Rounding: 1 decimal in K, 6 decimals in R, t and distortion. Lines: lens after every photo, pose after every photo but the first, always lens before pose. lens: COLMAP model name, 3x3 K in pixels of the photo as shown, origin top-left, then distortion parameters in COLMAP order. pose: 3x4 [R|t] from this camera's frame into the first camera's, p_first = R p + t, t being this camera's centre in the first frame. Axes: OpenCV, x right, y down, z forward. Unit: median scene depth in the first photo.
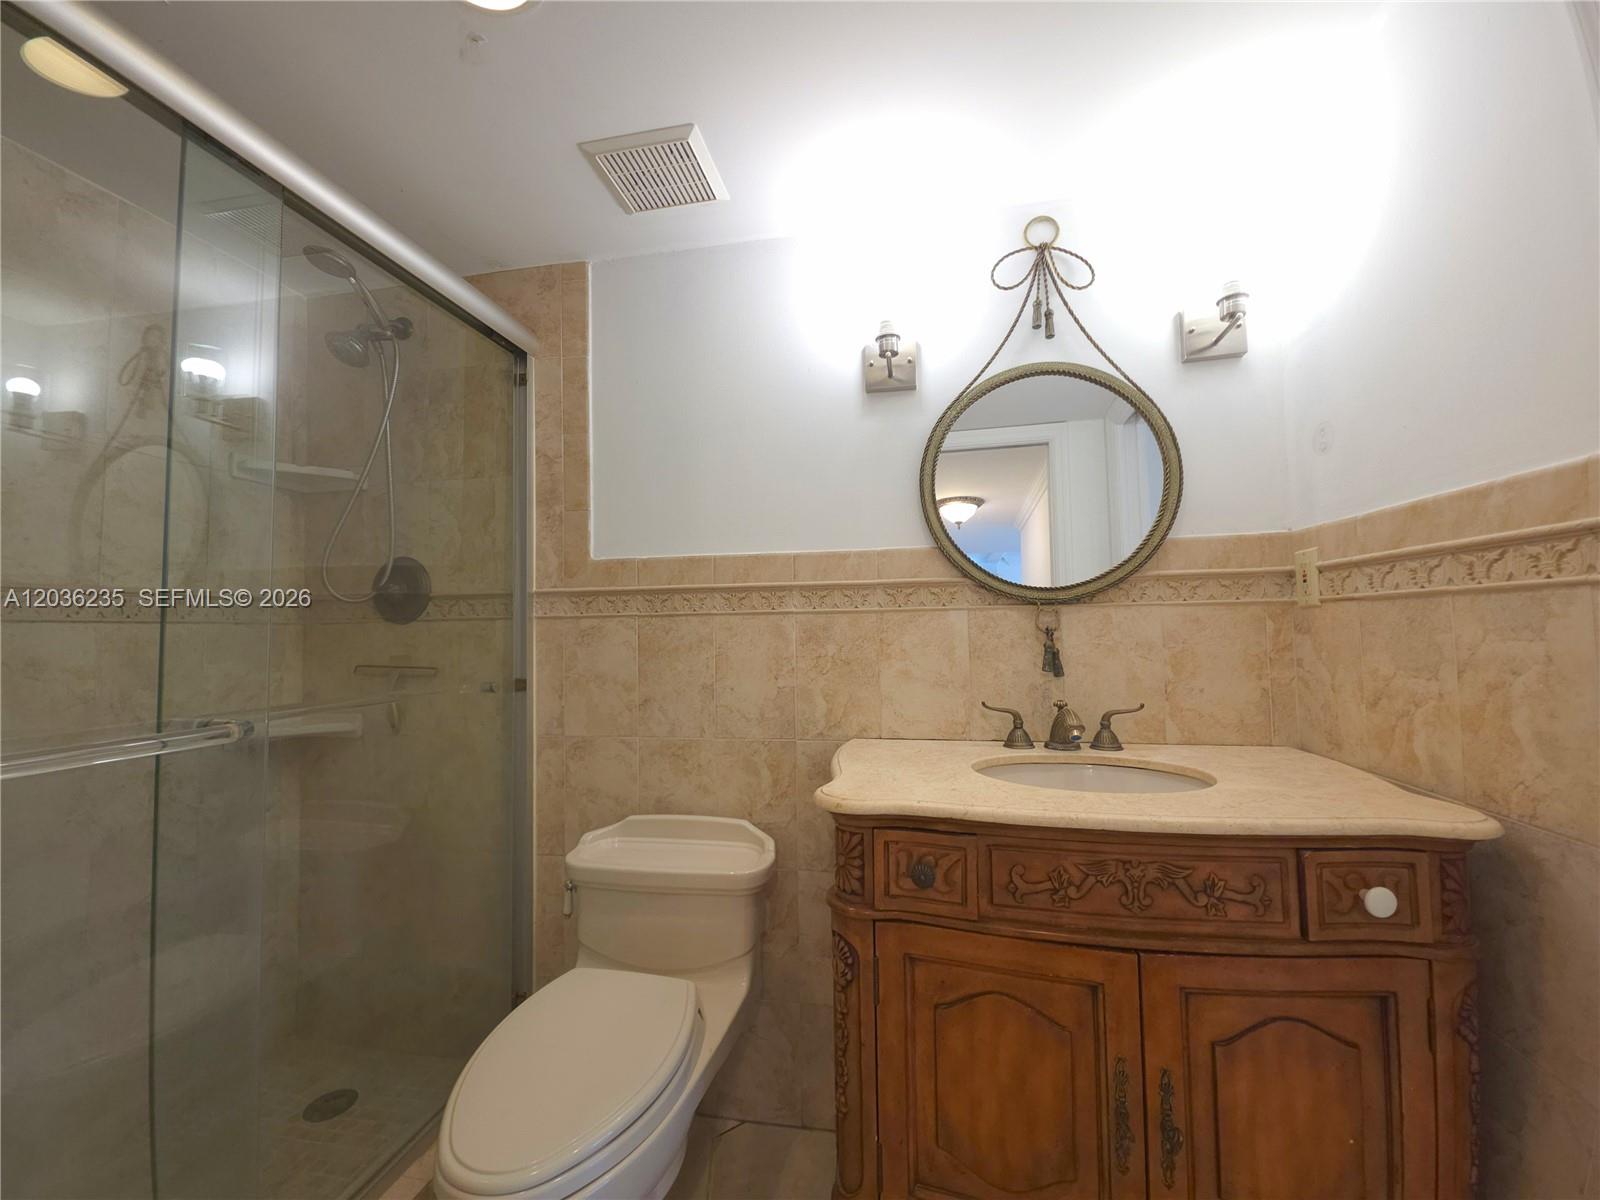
lens RADIAL K [[634.2, 0, 805.4], [0, 634.2, 599.3], [0, 0, 1]] dist [0.009536, -0.000766]
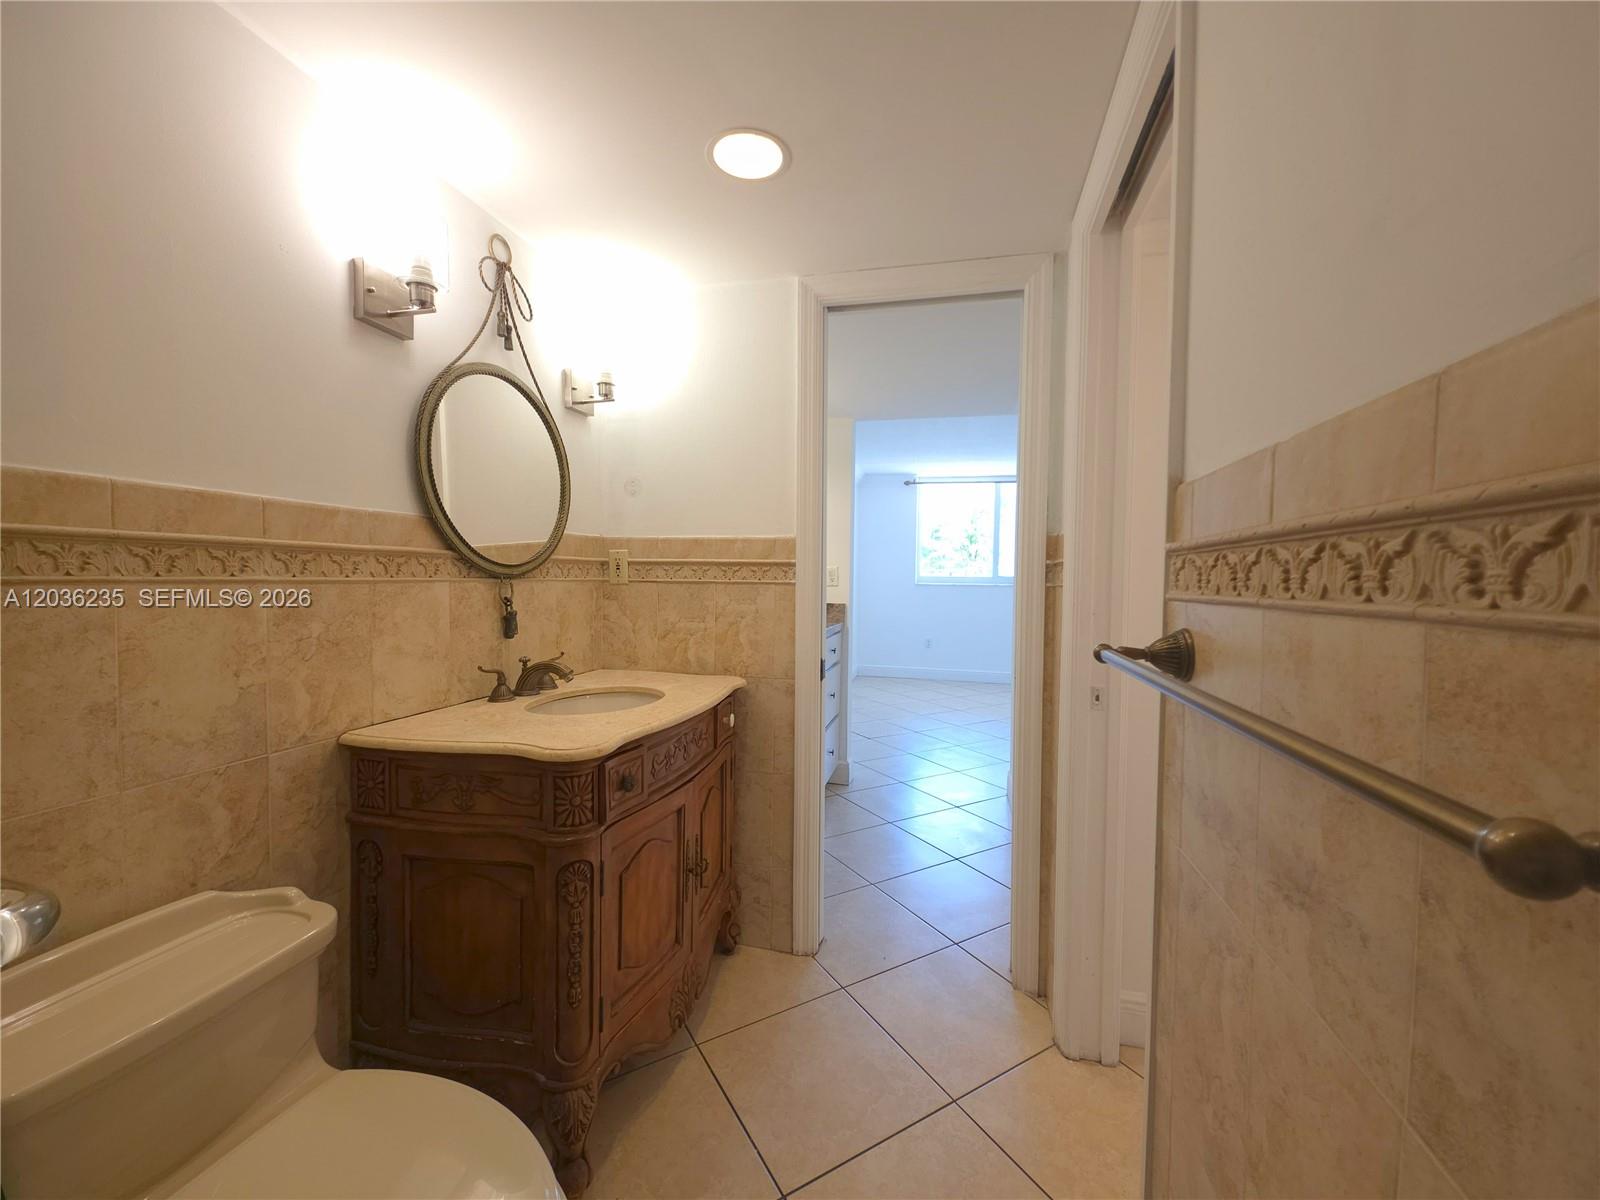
lens RADIAL K [[634.2, 0, 805.4], [0, 634.2, 599.3], [0, 0, 1]] dist [0.009536, -0.000766]
pose [[0.054125, -0.018324, 0.998366, -0.765961], [-0.059603, 0.997990, 0.021548, -0.012235], [-0.996754, -0.060672, 0.052924, 0.370834]]
